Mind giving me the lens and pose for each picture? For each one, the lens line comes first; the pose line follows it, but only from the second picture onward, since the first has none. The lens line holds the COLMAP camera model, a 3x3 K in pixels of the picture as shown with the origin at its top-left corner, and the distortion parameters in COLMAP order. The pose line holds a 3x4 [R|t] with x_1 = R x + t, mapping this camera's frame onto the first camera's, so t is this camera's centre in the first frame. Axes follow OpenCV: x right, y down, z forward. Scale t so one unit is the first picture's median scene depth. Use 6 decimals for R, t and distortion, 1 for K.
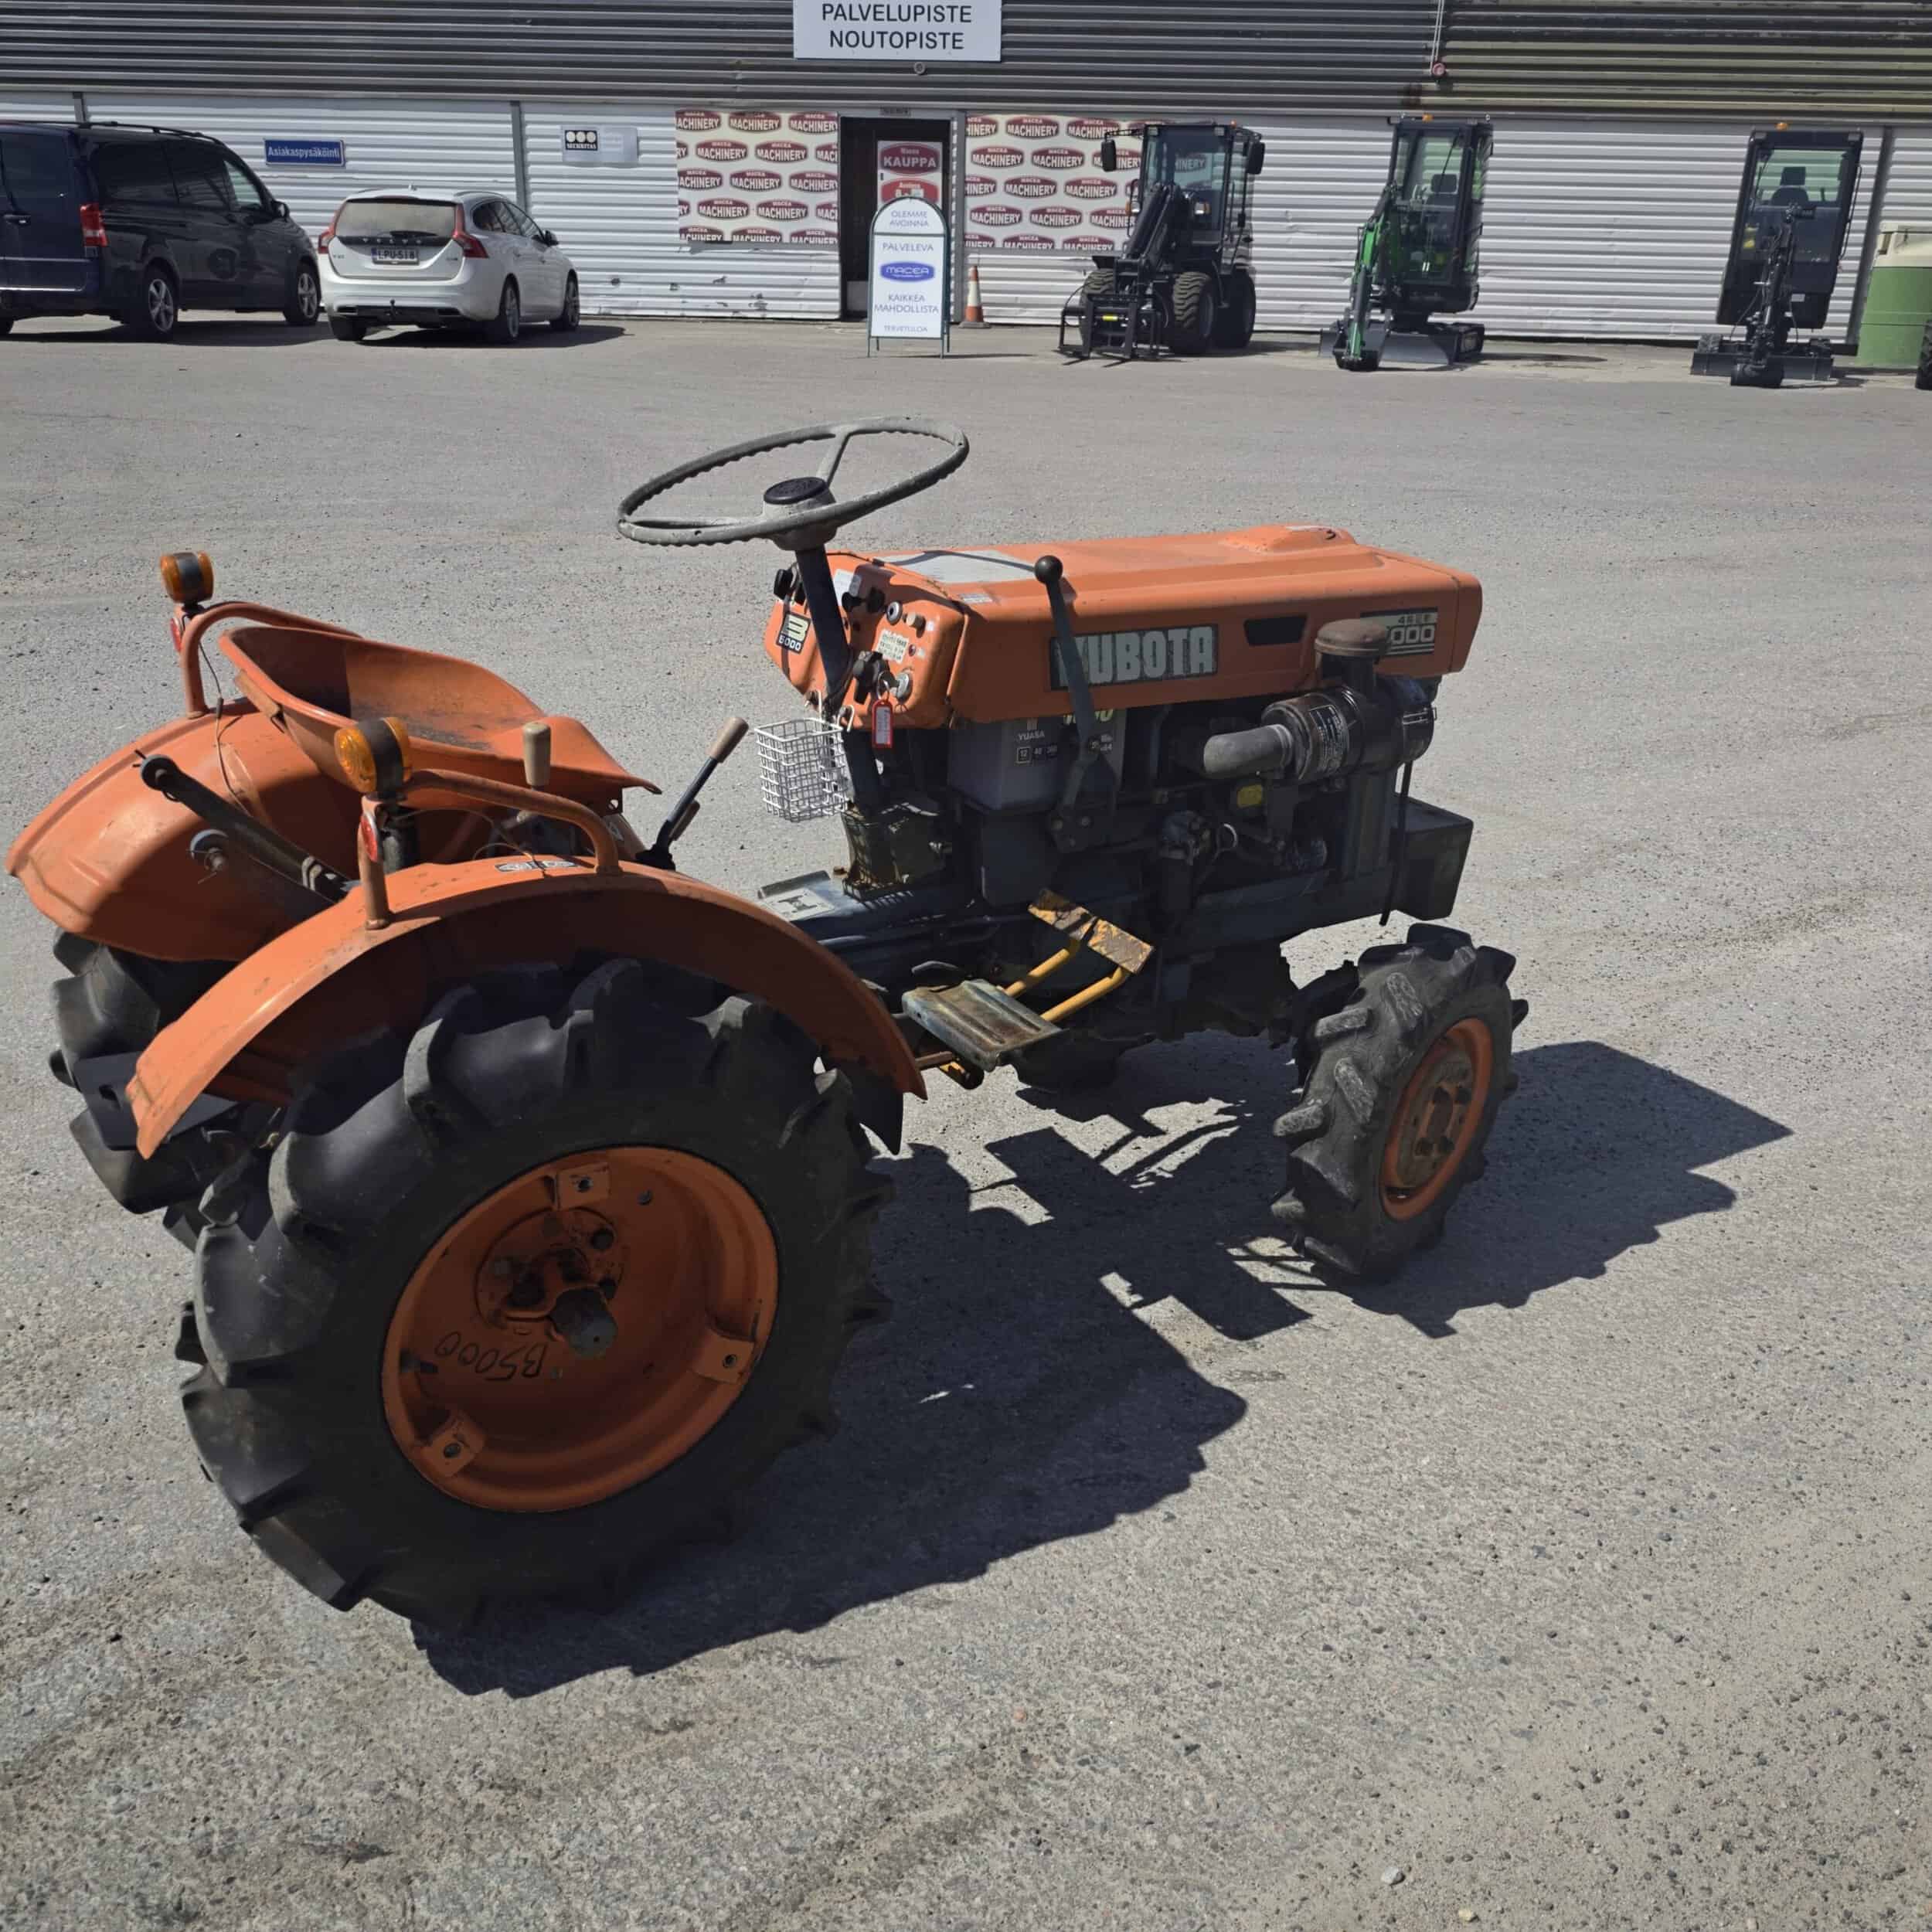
lens RADIAL K [[1802.6, 0, 972.1], [0, 1802.6, 971.5], [0, 0, 1]] dist [0.007319, 0.001760]
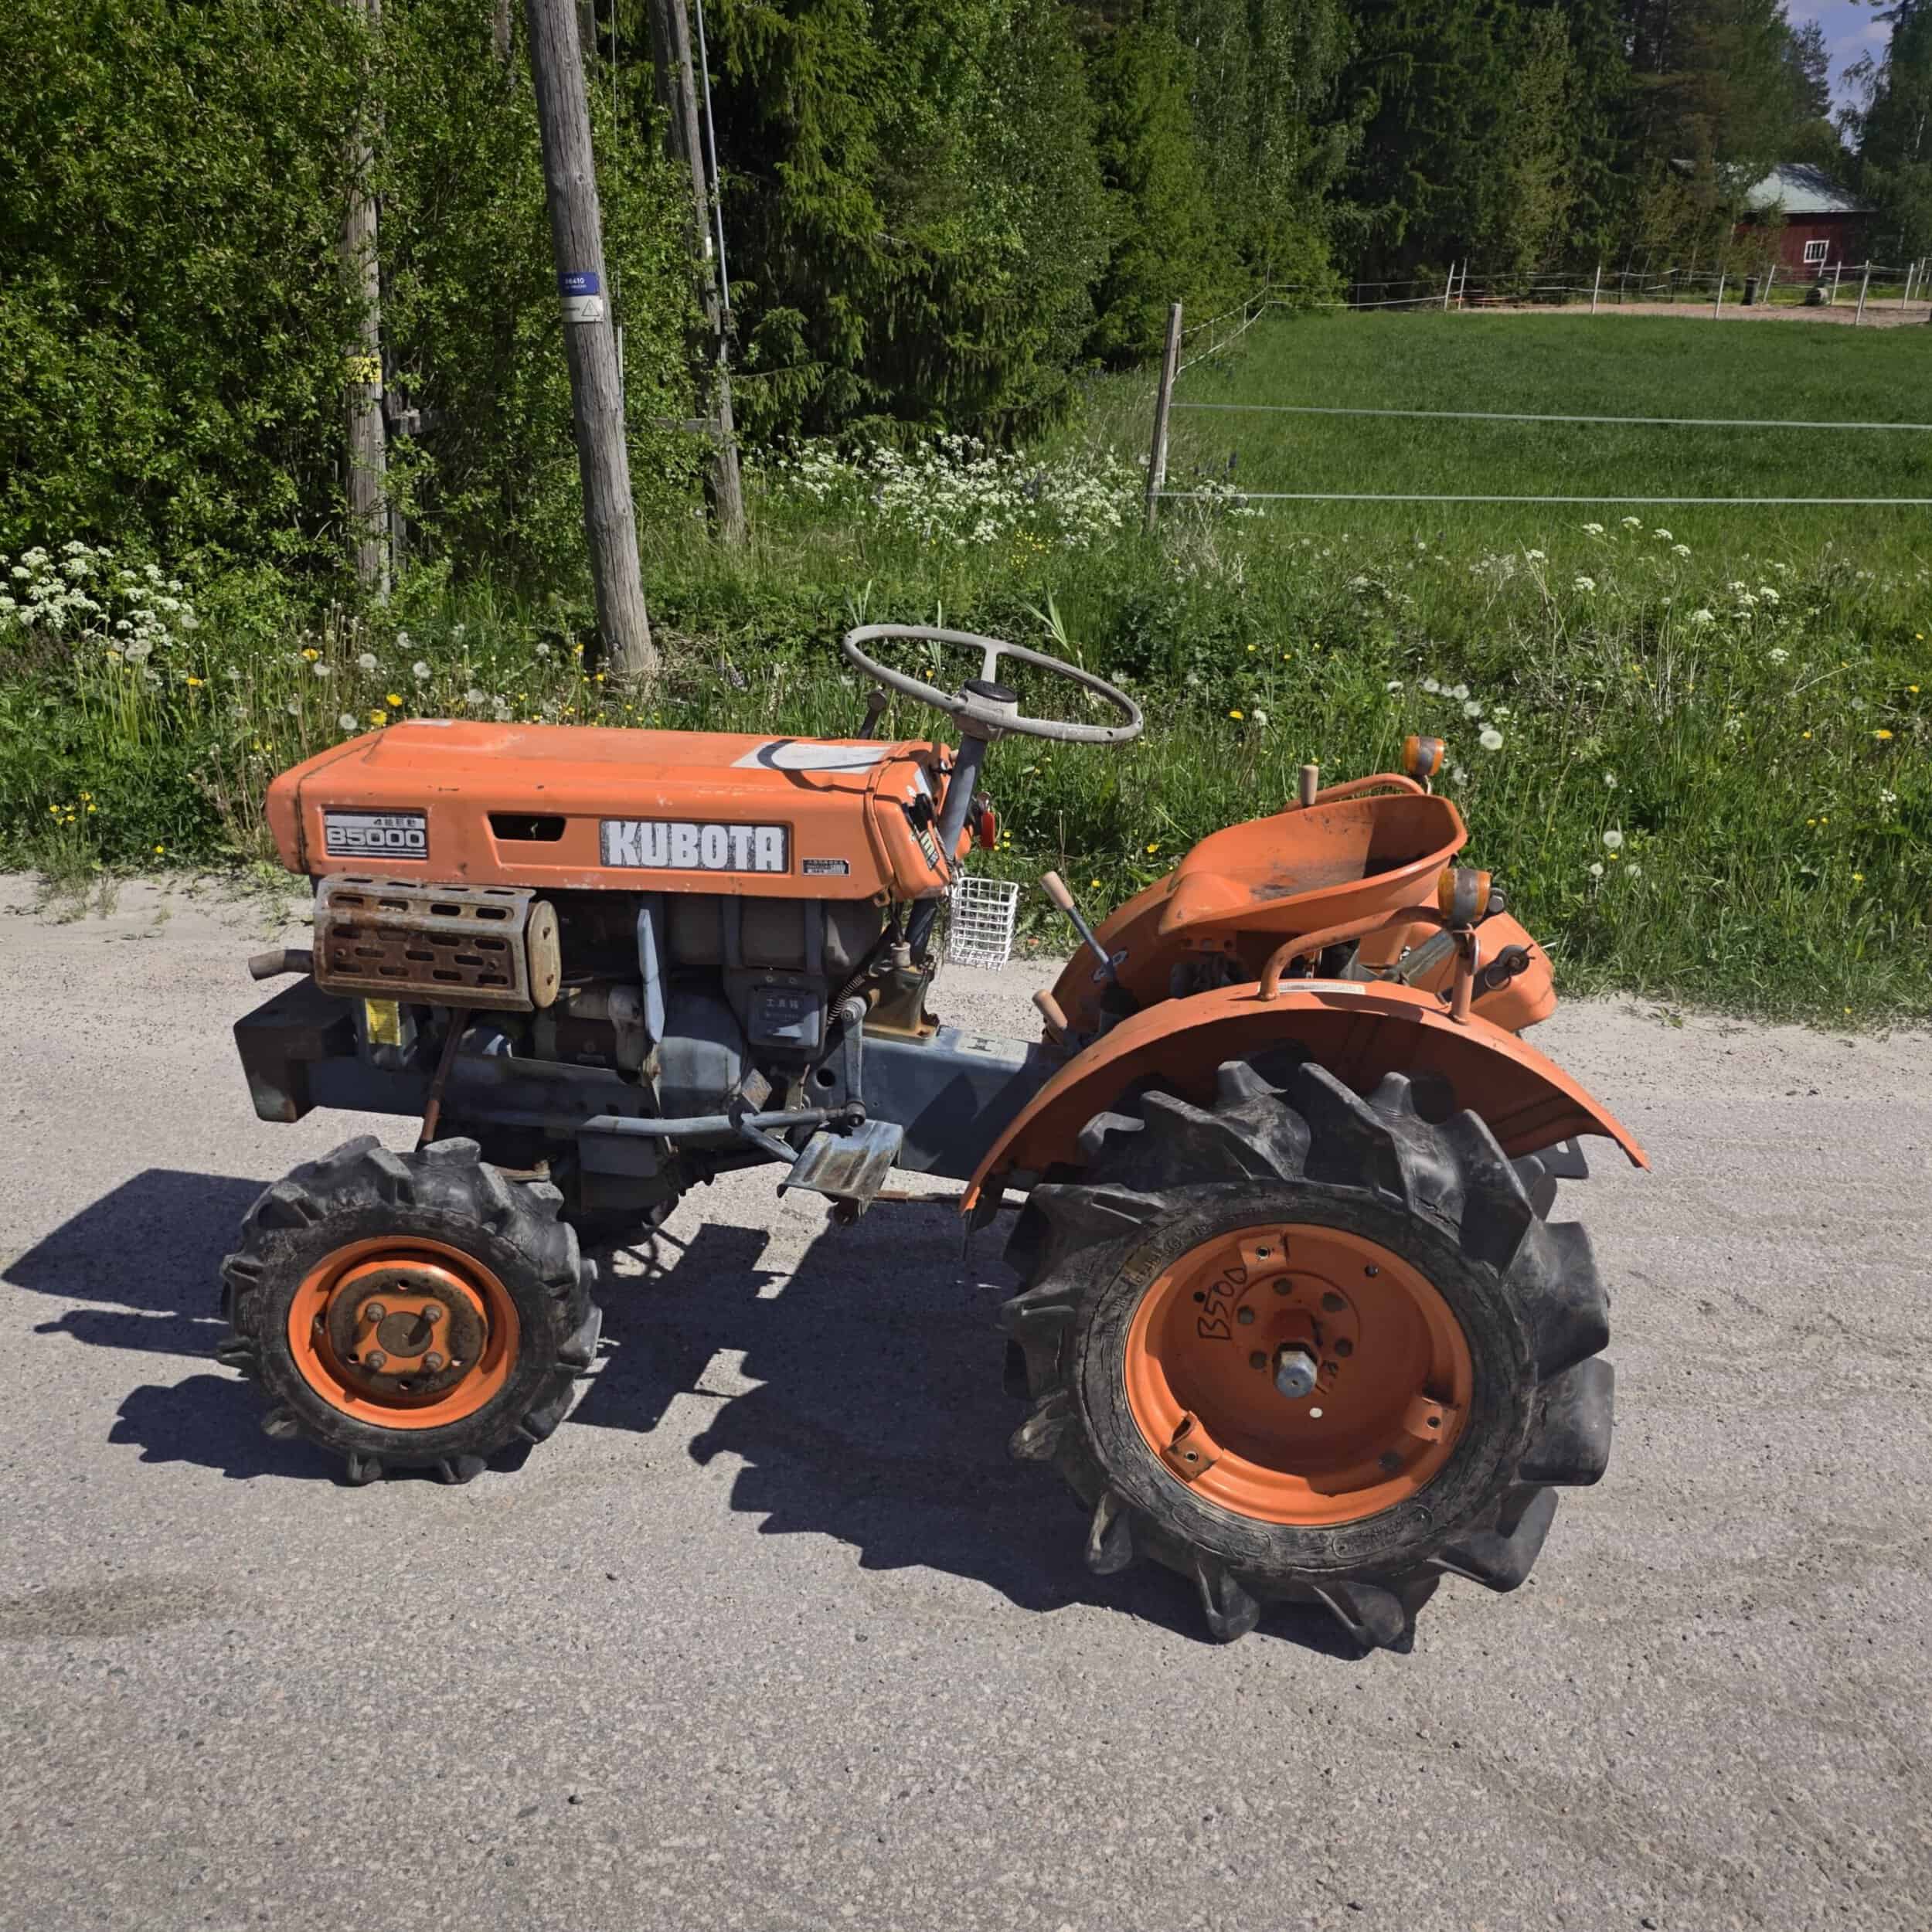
lens RADIAL K [[1784.7, 0, 968.2], [0, 1784.7, 971.3], [0, 0, 1]] dist [0.018488, -0.004545]
pose [[-0.733520, -0.268840, 0.624239, -0.590888], [0.224800, 0.770790, 0.596110, -0.563874], [-0.641415, 0.577587, -0.504954, 1.171318]]
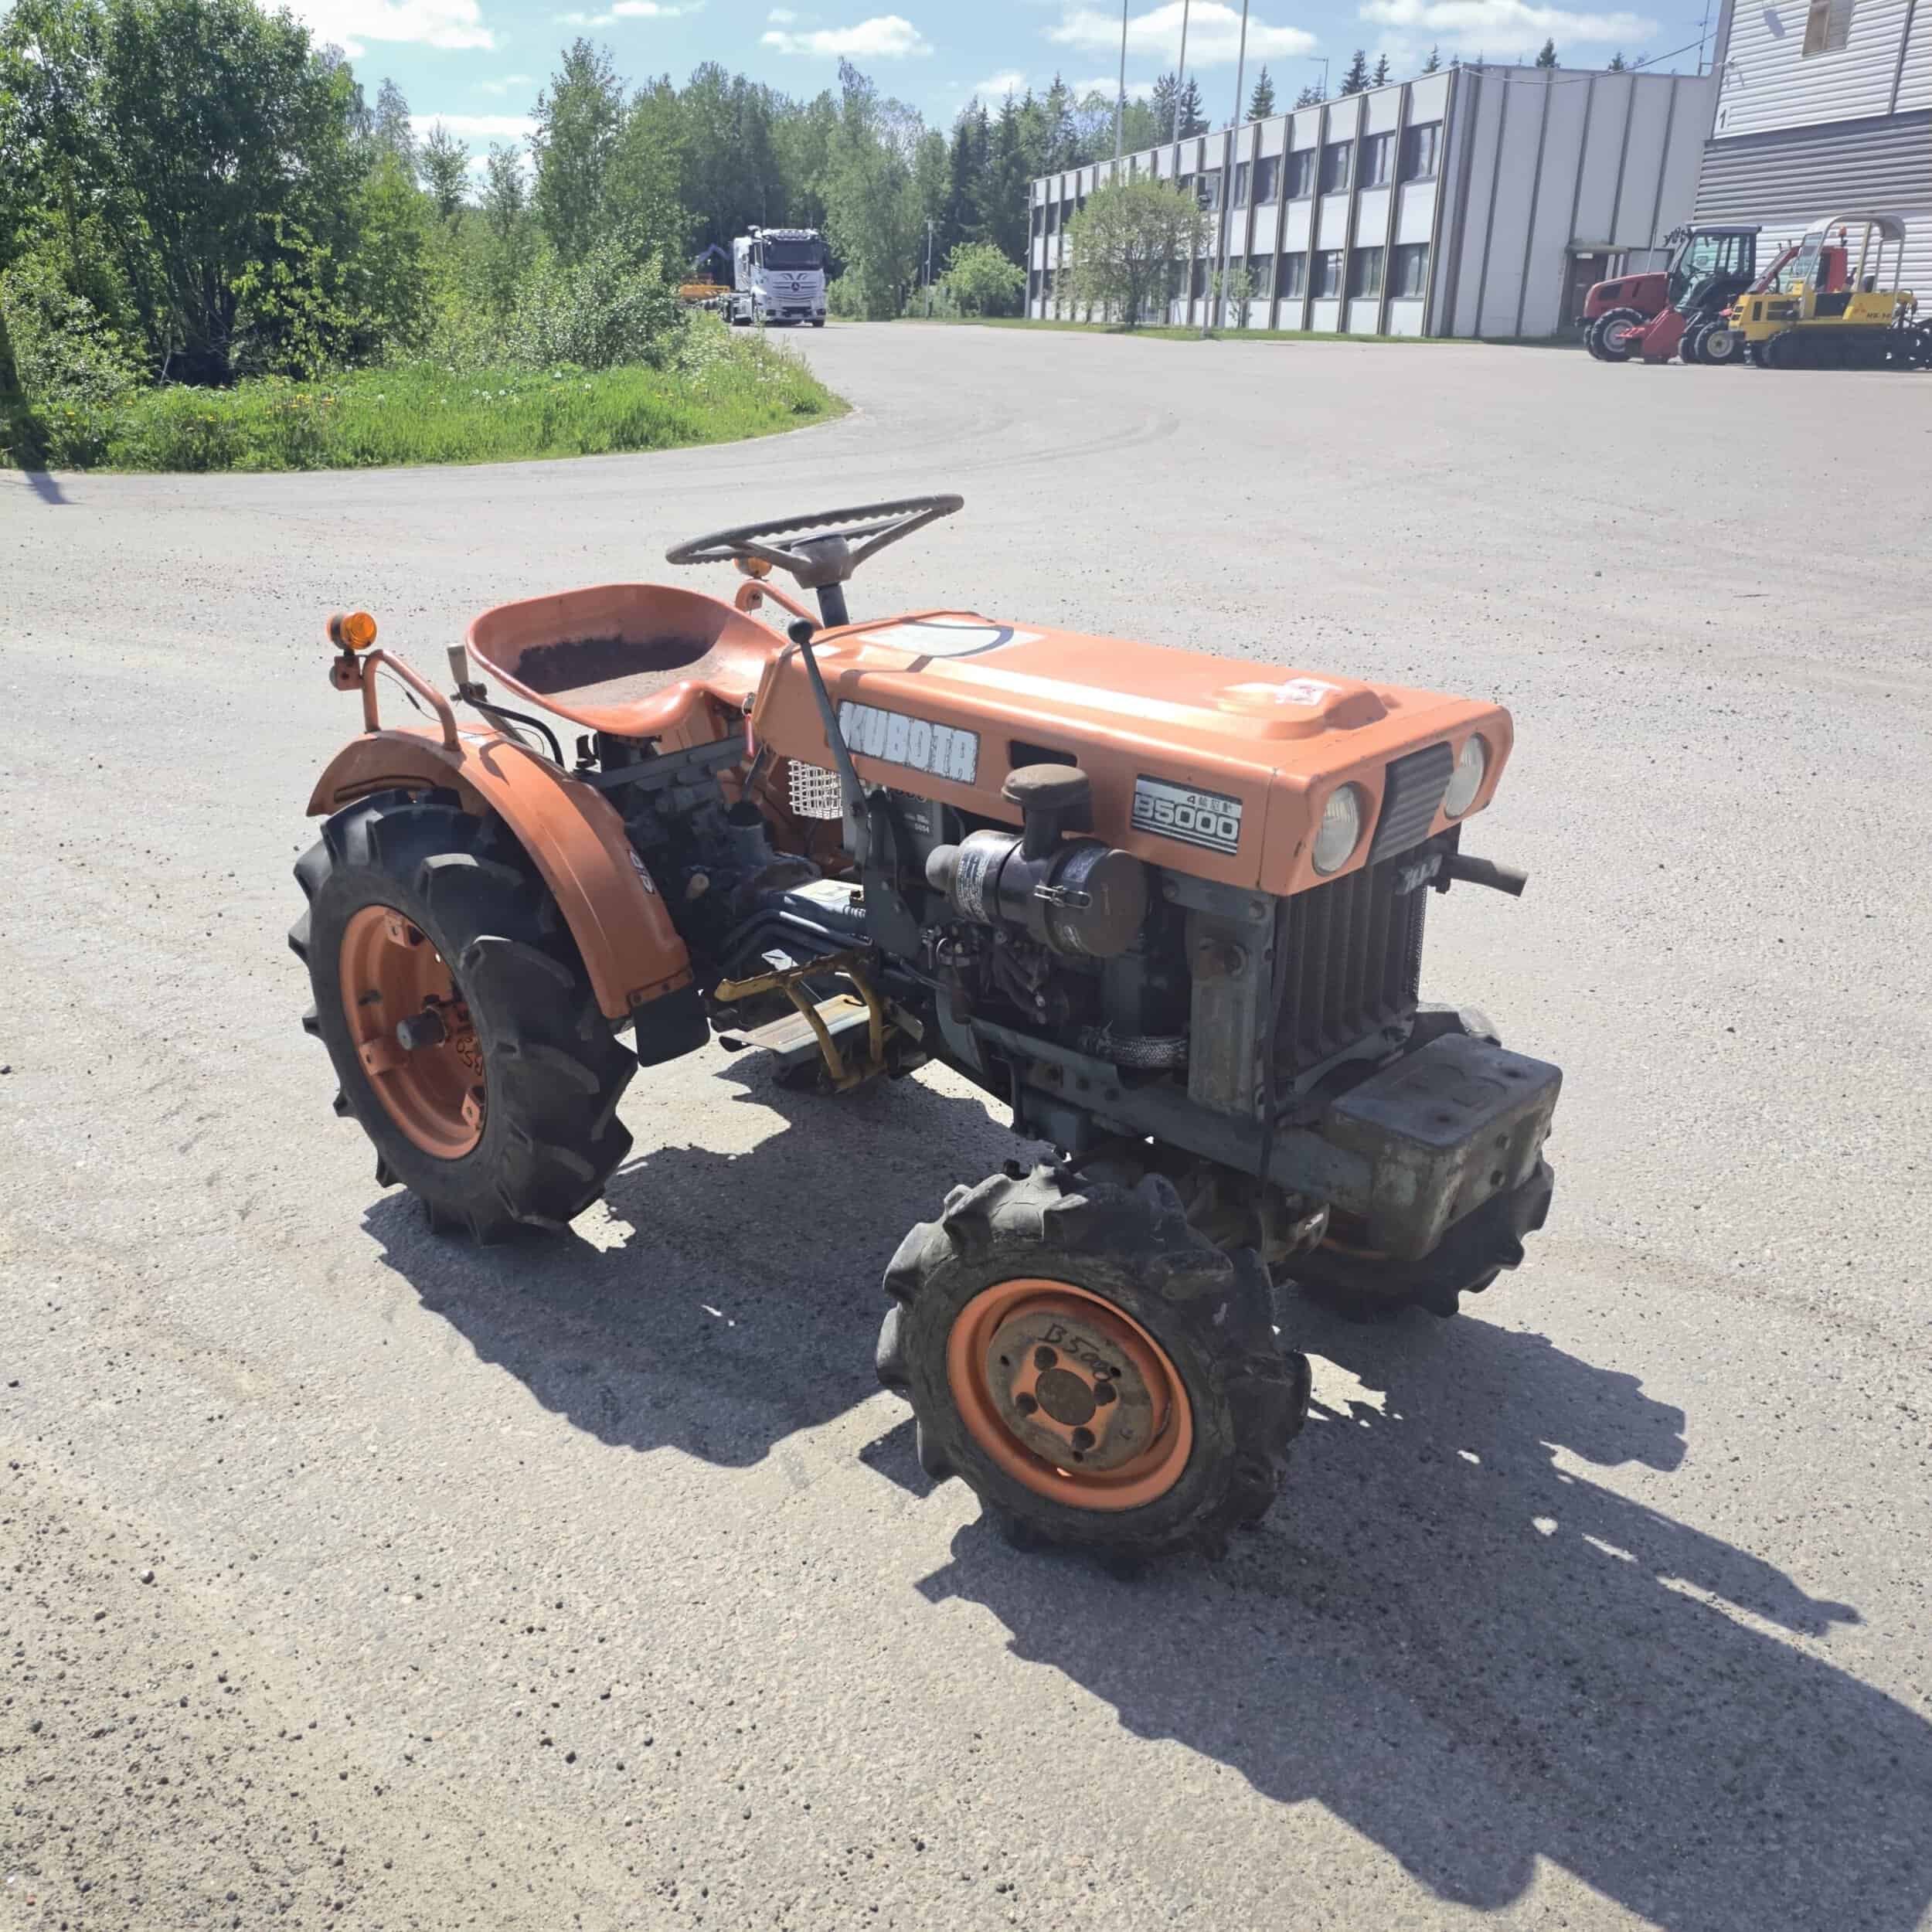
lens RADIAL K [[1783.1, 0, 964.8], [0, 1783.1, 1007.7], [0, 0, 1]] dist [0.025279, -0.027710]
pose [[0.253100, 0.337766, -0.906562, 0.761097], [-0.358364, 0.903145, 0.236442, -0.207901], [0.898618, 0.265036, 0.349630, 0.521739]]
